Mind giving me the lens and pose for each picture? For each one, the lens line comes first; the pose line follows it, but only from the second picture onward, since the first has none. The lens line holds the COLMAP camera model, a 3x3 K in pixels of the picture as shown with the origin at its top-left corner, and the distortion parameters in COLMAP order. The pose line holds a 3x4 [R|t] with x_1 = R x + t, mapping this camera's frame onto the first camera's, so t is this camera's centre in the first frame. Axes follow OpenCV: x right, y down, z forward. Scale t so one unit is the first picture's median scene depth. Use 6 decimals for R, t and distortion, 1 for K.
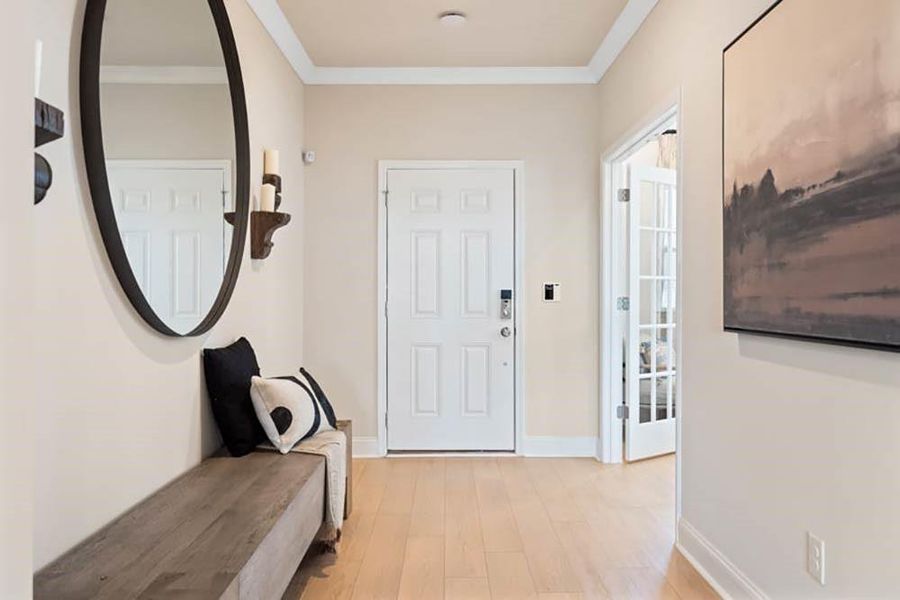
lens RADIAL K [[464.3, 0, 448.1], [0, 464.3, 301.8], [0, 0, 1]] dist [0.003242, 0.000339]
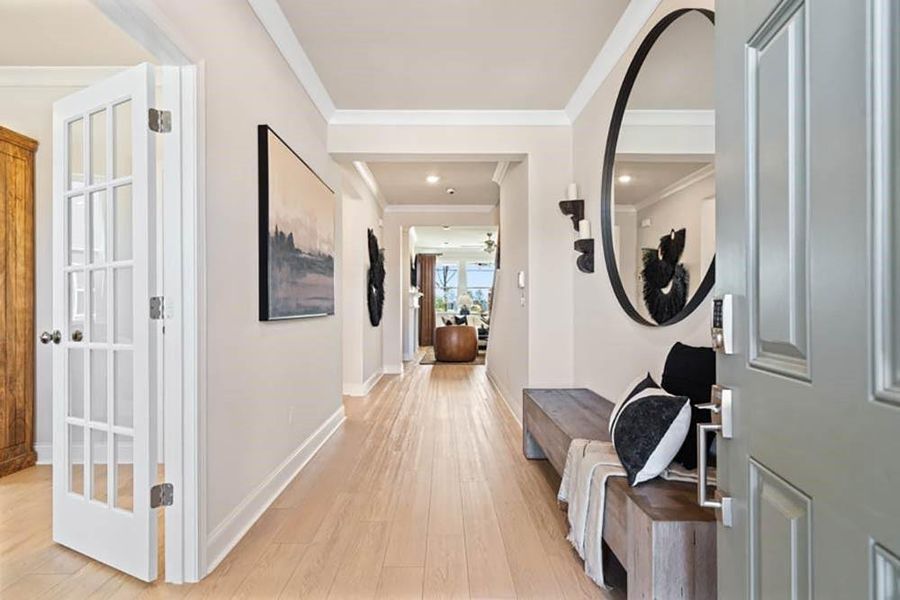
lens RADIAL K [[464.3, 0, 448.1], [0, 464.3, 301.8], [0, 0, 1]] dist [0.003242, 0.000339]
pose [[-0.999986, 0.001969, -0.004818, 0.048887], [0.001992, 0.999987, -0.004796, 0.014960], [0.004809, -0.004805, -0.999977, 2.947268]]
